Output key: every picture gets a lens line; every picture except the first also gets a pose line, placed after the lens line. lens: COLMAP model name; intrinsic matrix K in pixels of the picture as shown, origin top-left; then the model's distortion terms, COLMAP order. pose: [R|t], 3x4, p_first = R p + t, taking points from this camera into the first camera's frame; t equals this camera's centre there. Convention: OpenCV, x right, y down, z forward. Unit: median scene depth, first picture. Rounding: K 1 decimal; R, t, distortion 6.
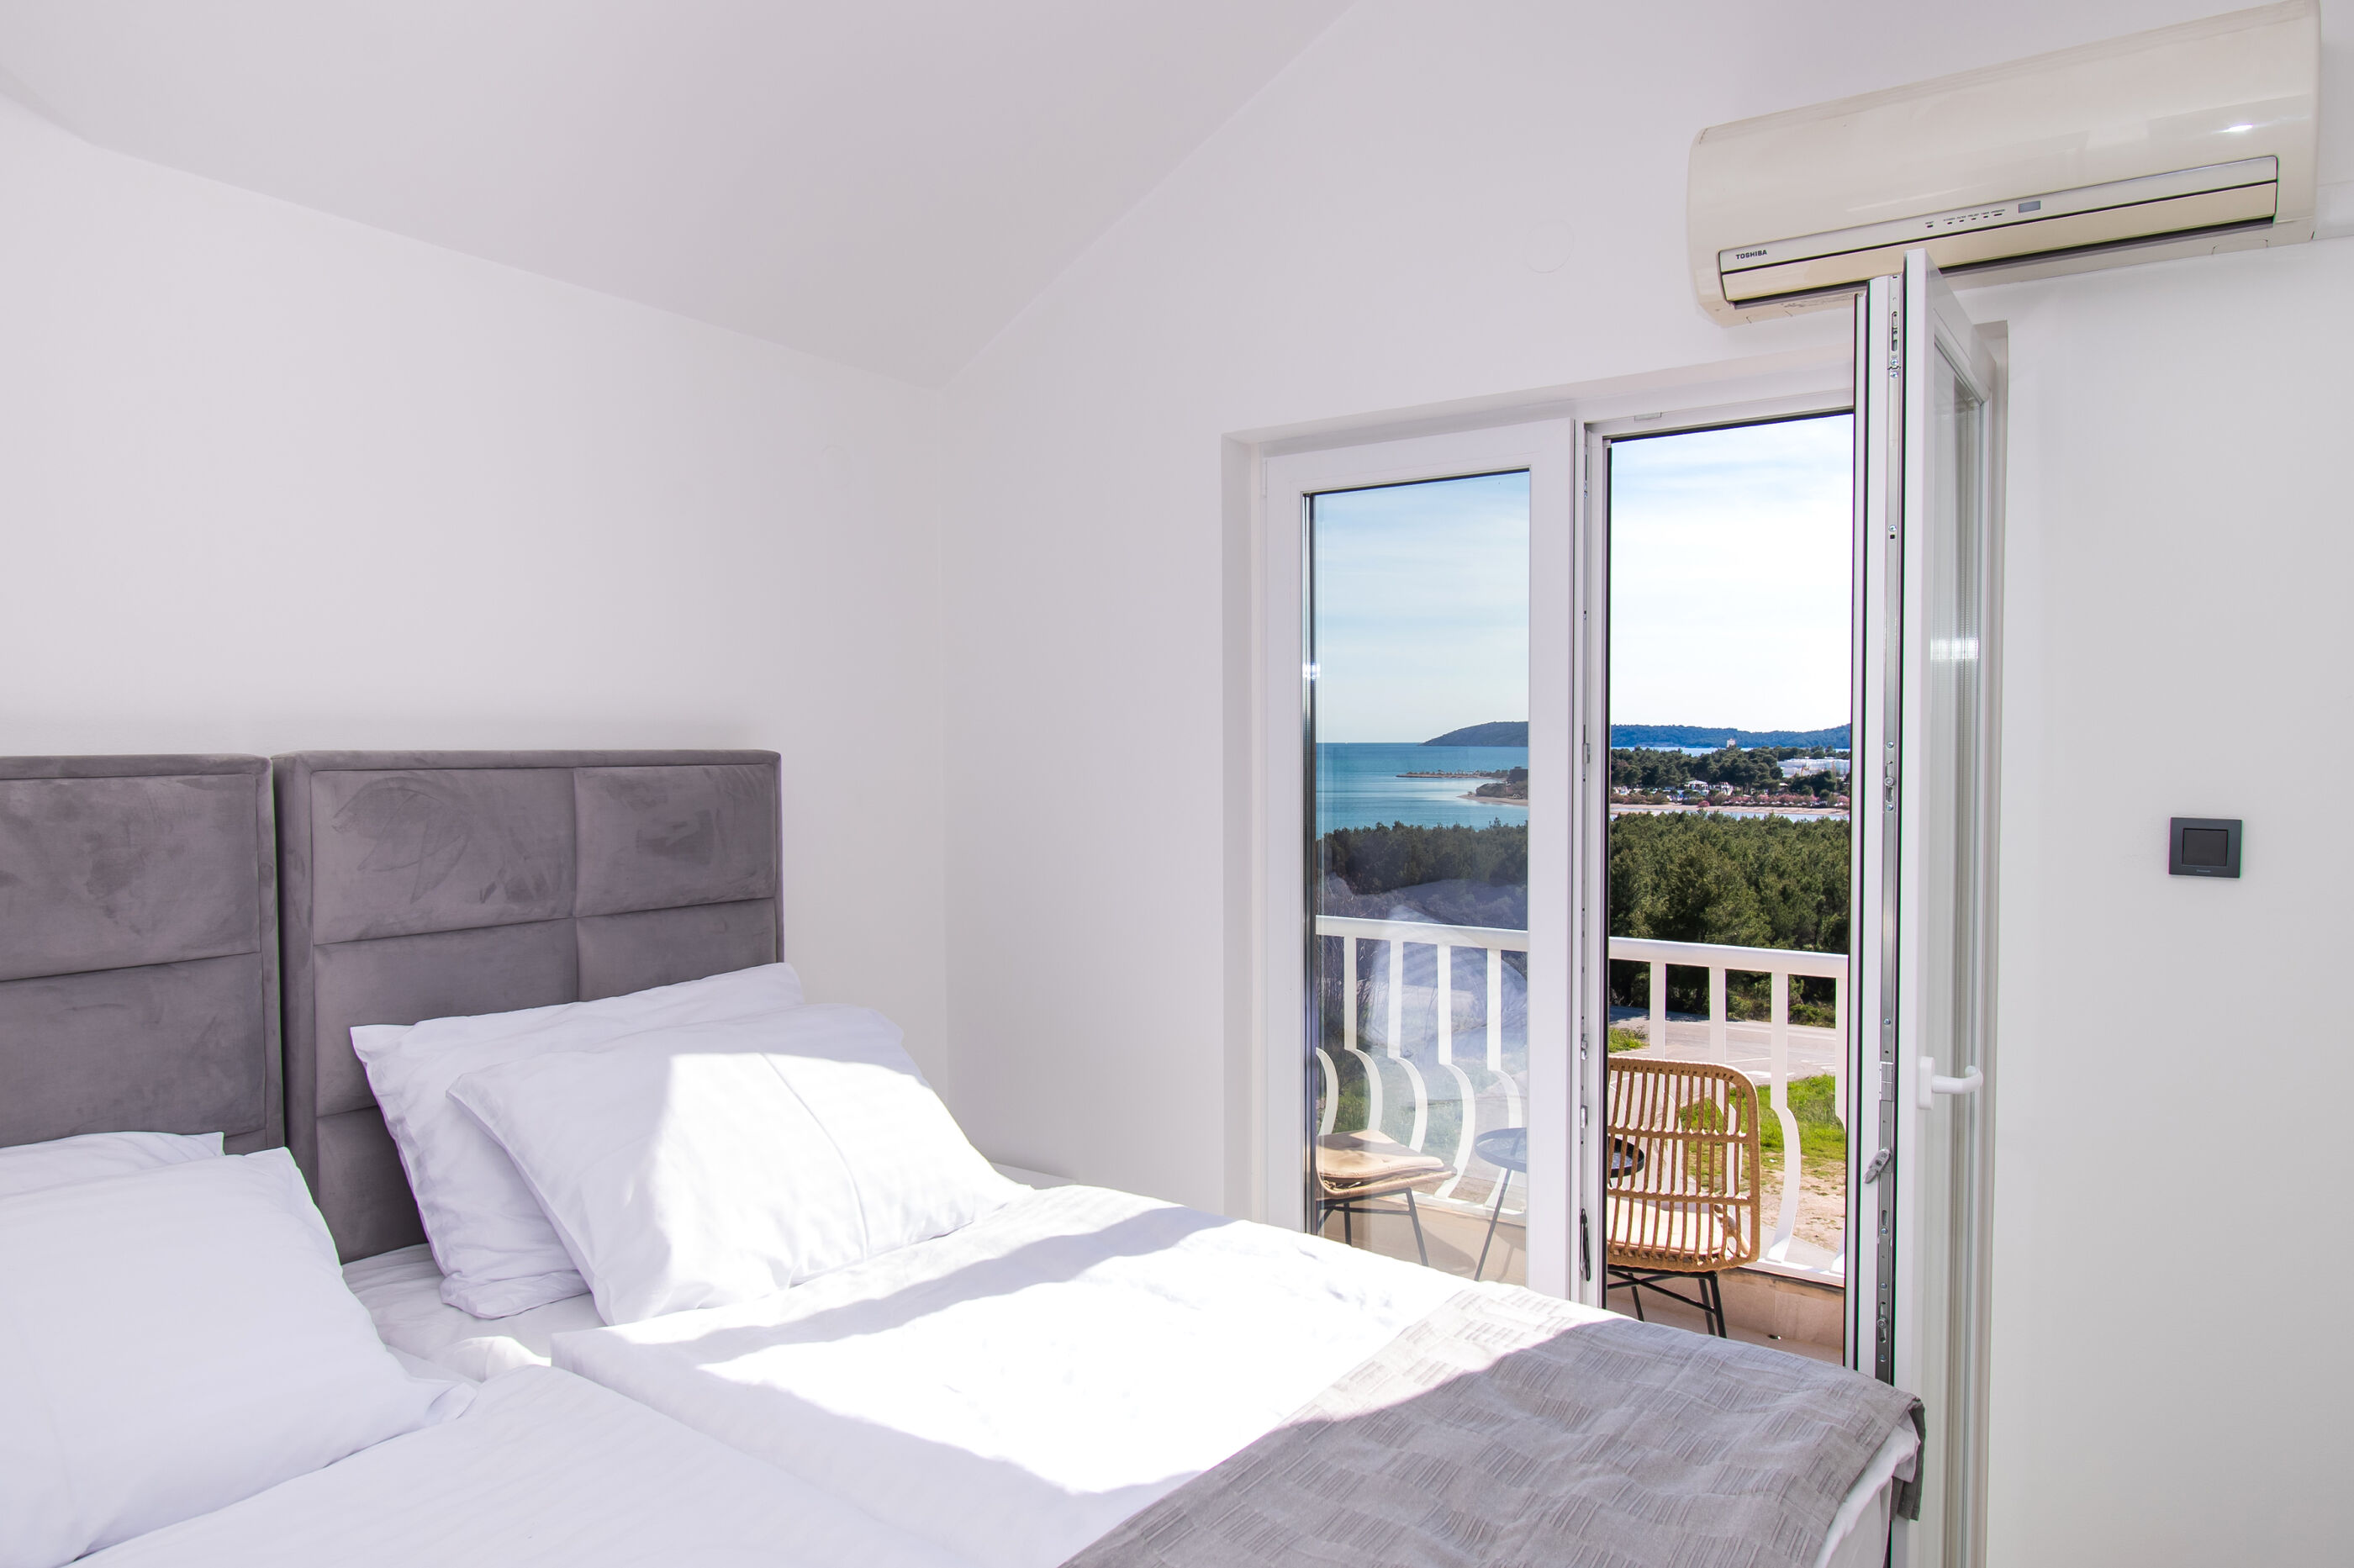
lens RADIAL K [[1483.3, 0, 1225.8], [0, 1483.3, 771.4], [0, 0, 1]] dist [0.005262, -0.011557]
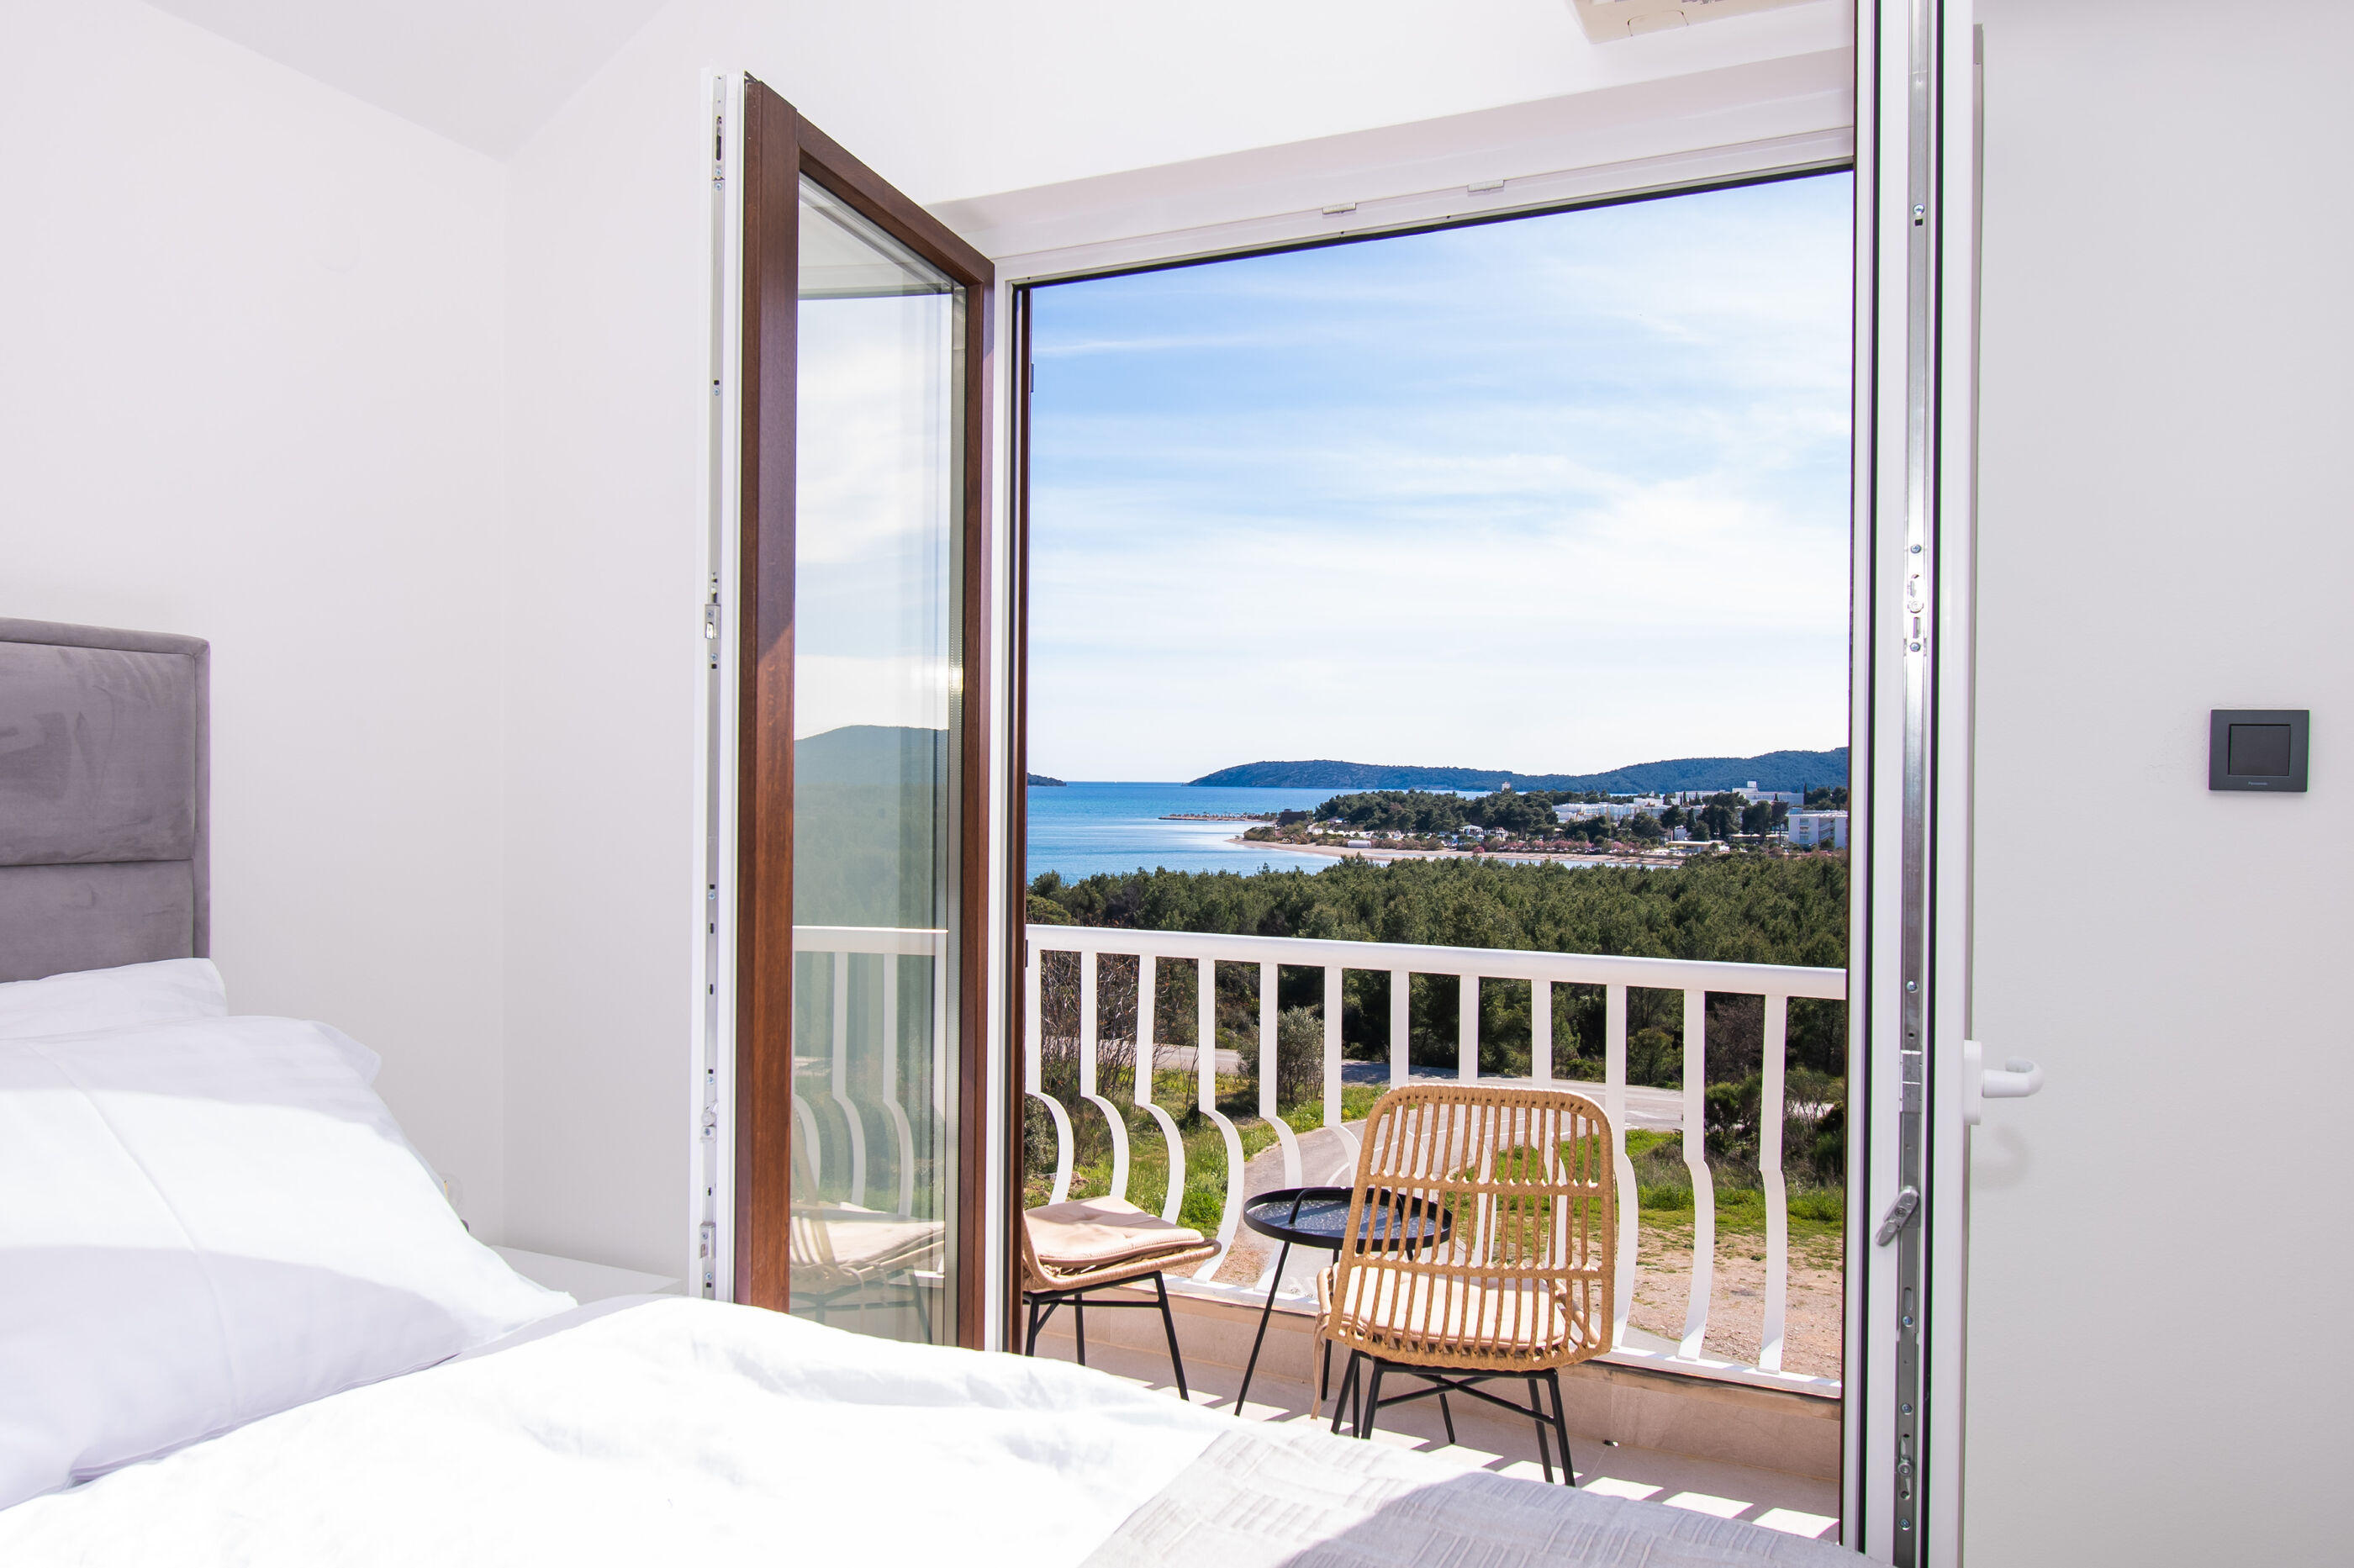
lens RADIAL K [[1607.8, 0, 1210.1], [0, 1607.8, 759.3], [0, 0, 1]] dist [-0.003643, -0.001924]
pose [[0.989307, 0.010548, 0.145464, 0.024408], [-0.005625, 0.999399, -0.034217, 0.041742], [-0.145738, 0.033033, 0.988772, 0.155494]]
